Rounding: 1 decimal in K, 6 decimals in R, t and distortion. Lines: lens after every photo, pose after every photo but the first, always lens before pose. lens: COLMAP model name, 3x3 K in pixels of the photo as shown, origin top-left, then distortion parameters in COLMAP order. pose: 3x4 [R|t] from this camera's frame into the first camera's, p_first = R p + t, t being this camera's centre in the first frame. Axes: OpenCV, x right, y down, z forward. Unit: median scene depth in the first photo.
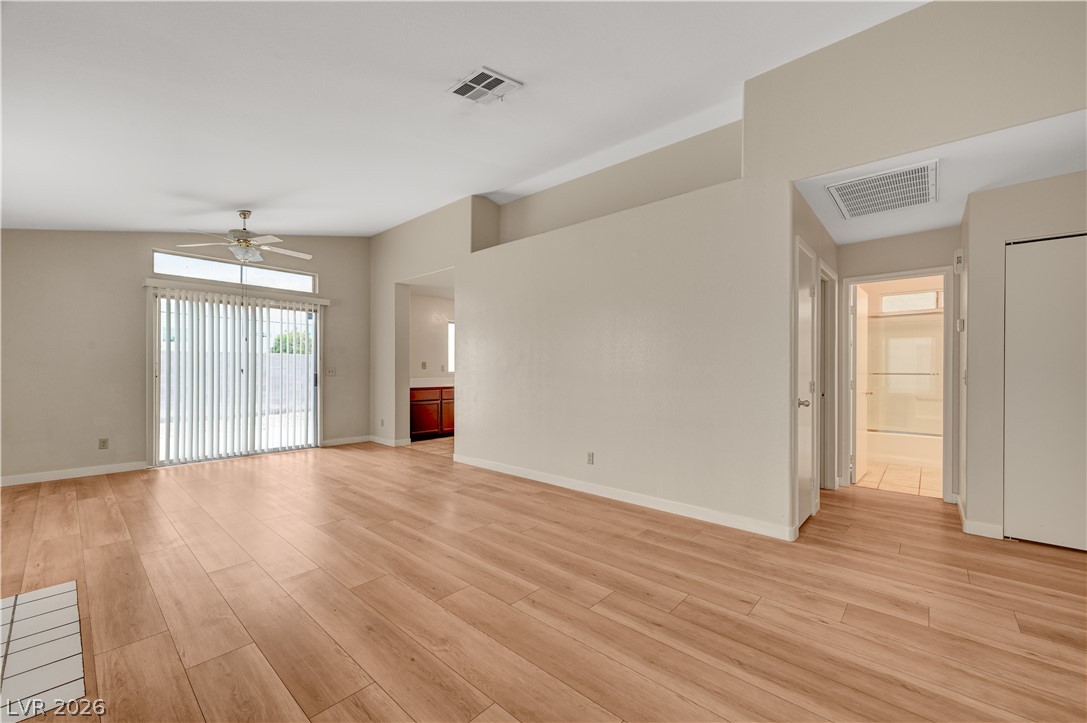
lens RADIAL K [[436.7, 0, 545.8], [0, 436.7, 366.0], [0, 0, 1]] dist [0.000872, 0.000191]
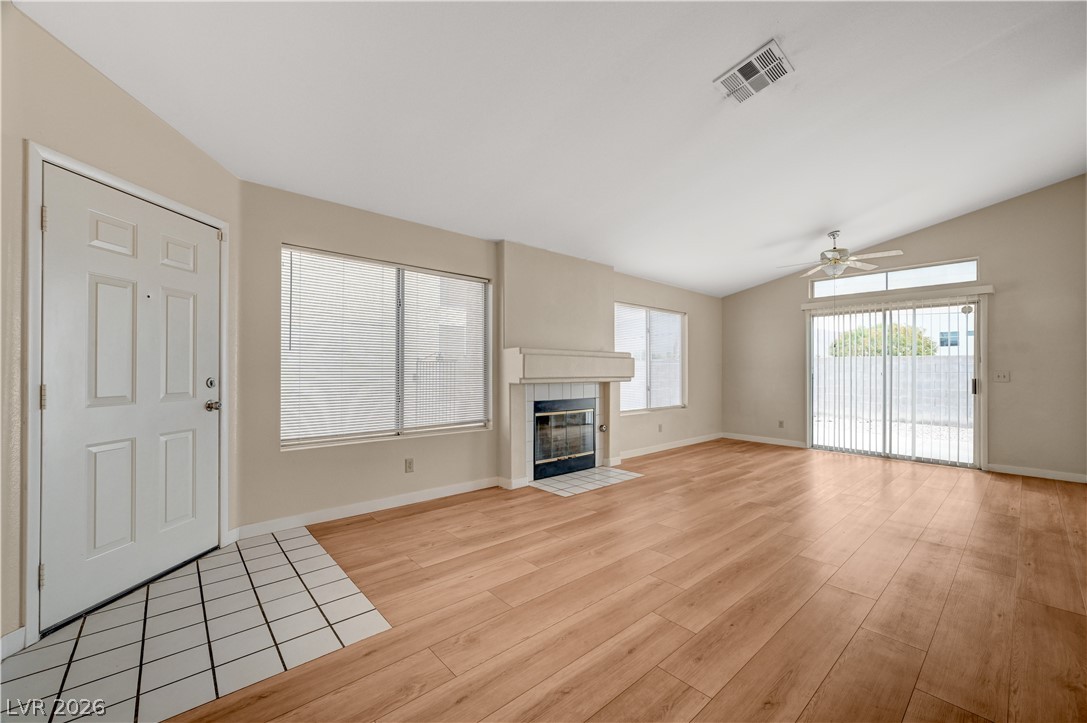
lens RADIAL K [[436.7, 0, 545.8], [0, 436.7, 366.0], [0, 0, 1]] dist [0.000872, 0.000191]
pose [[-0.126609, -0.014250, -0.991850, 0.883553], [0.001019, 0.999894, -0.014496, 0.010595], [0.991952, -0.002846, -0.126581, 0.701682]]
